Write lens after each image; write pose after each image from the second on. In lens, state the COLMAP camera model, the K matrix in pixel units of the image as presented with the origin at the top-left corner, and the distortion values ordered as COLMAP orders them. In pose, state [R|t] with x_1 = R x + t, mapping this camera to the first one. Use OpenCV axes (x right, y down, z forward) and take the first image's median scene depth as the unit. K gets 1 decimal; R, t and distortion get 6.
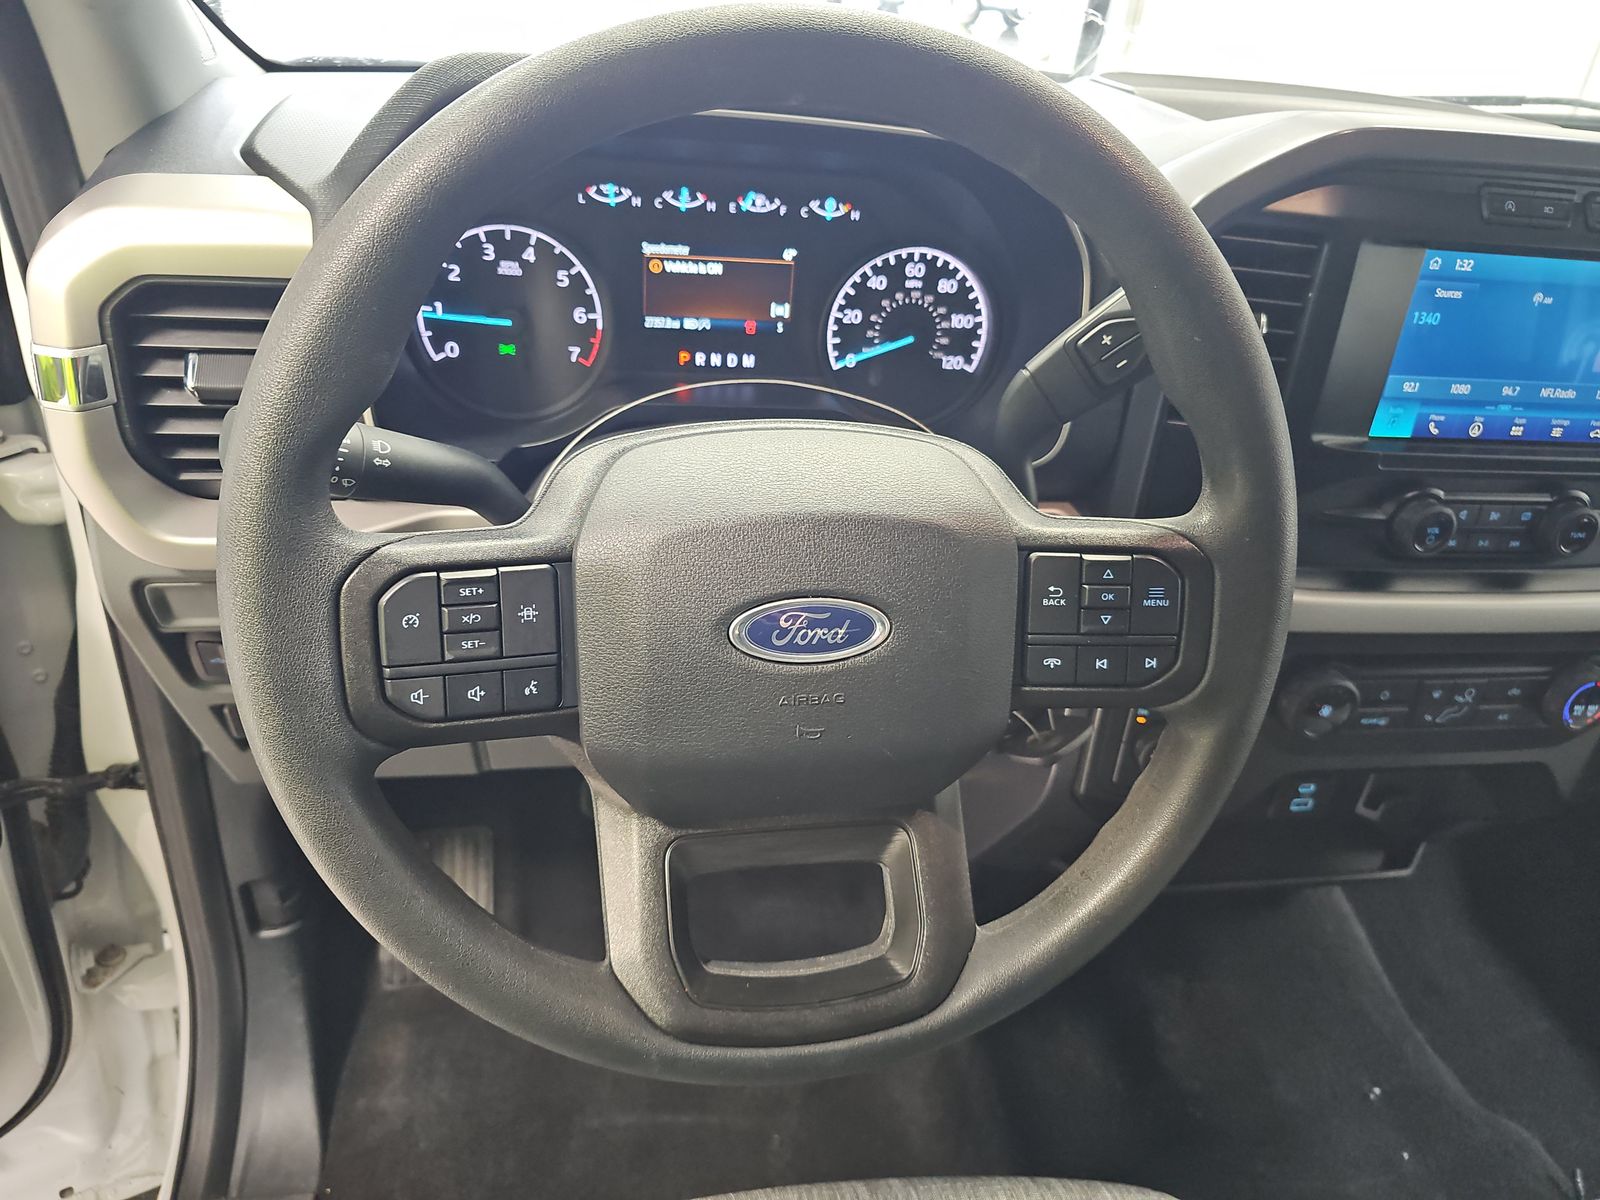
lens RADIAL K [[1095.3, 0, 800.0], [0, 1095.3, 600.0], [0, 0, 1]] dist [0.072338, -0.082018]
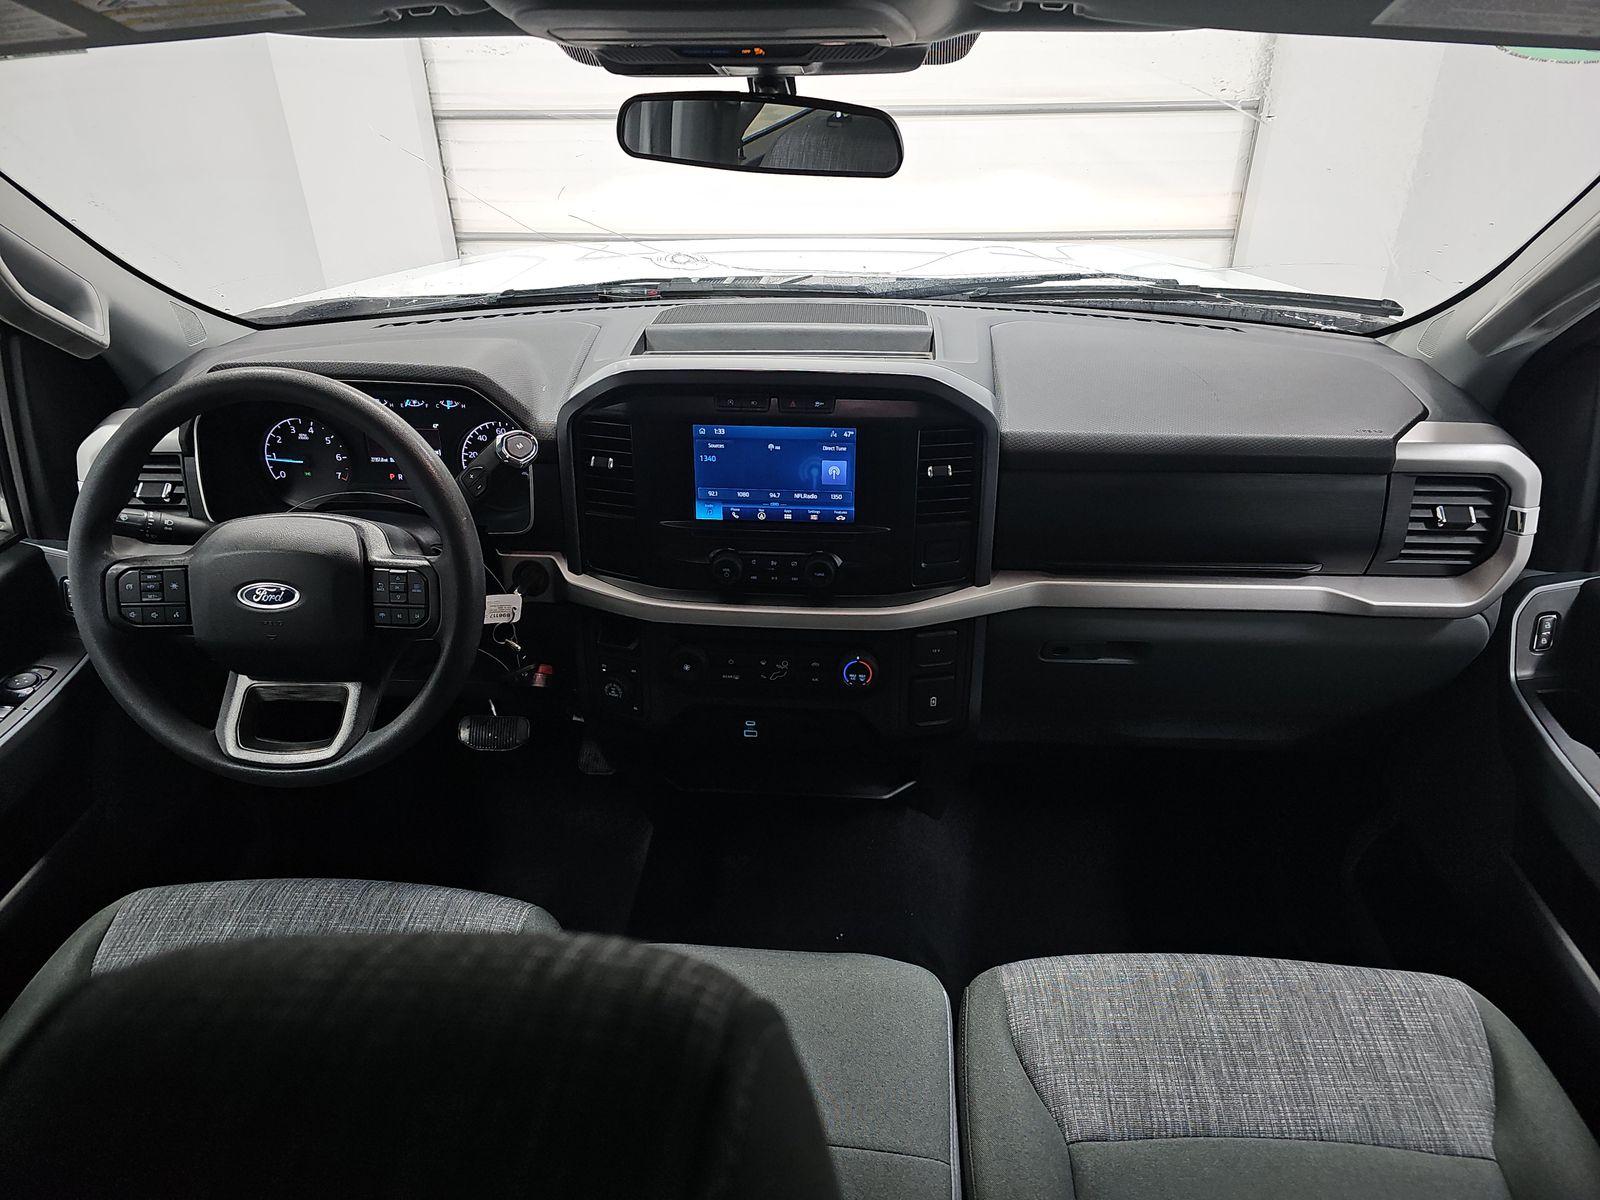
lens RADIAL K [[1048.0, 0, 788.4], [0, 1048.0, 595.7], [0, 0, 1]] dist [0.046715, -0.001358]
pose [[0.961920, 0.026046, -0.272086, 1.116482], [-0.040681, 0.998005, -0.048287, 0.059124], [0.270286, 0.057517, 0.961061, -0.635480]]
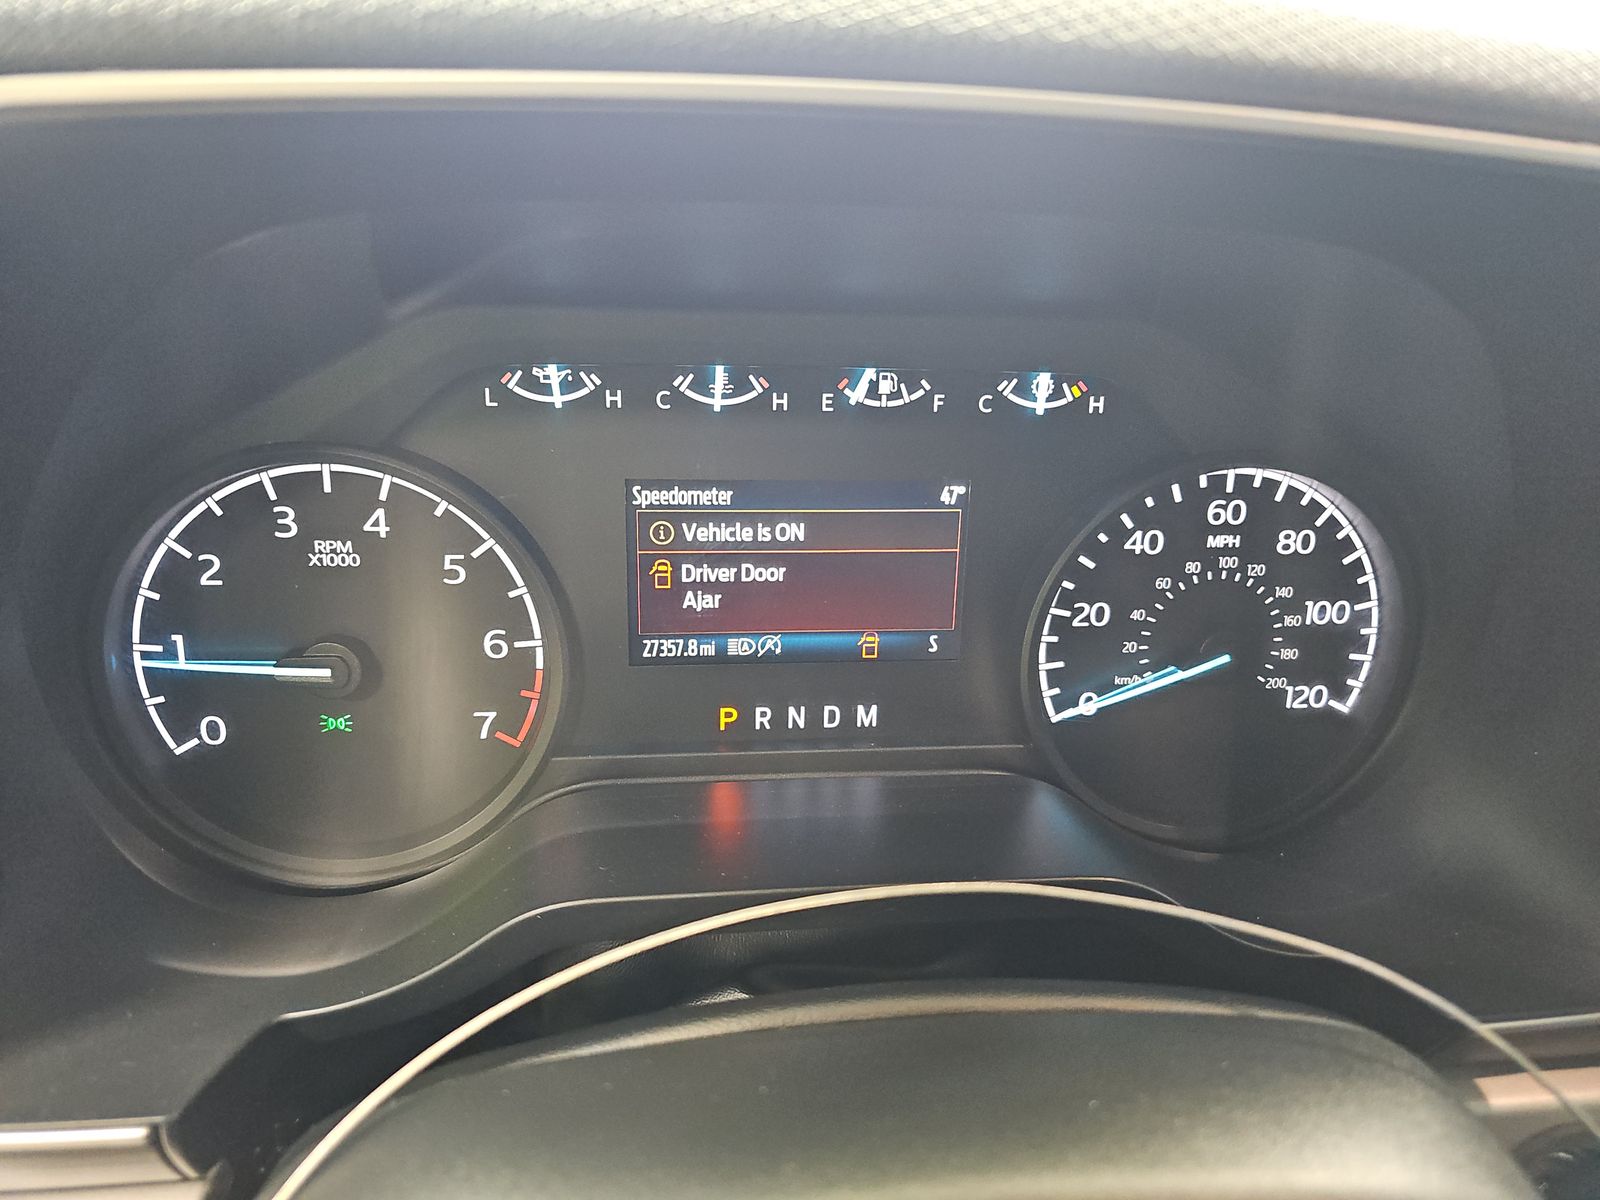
lens RADIAL K [[1048.0, 0, 788.4], [0, 1048.0, 595.7], [0, 0, 1]] dist [0.046715, -0.001358]
pose [[0.994942, -0.033301, -0.094775, -0.036949], [0.015228, 0.982550, -0.185373, -0.188972], [0.099294, 0.182992, 0.978087, 0.566021]]
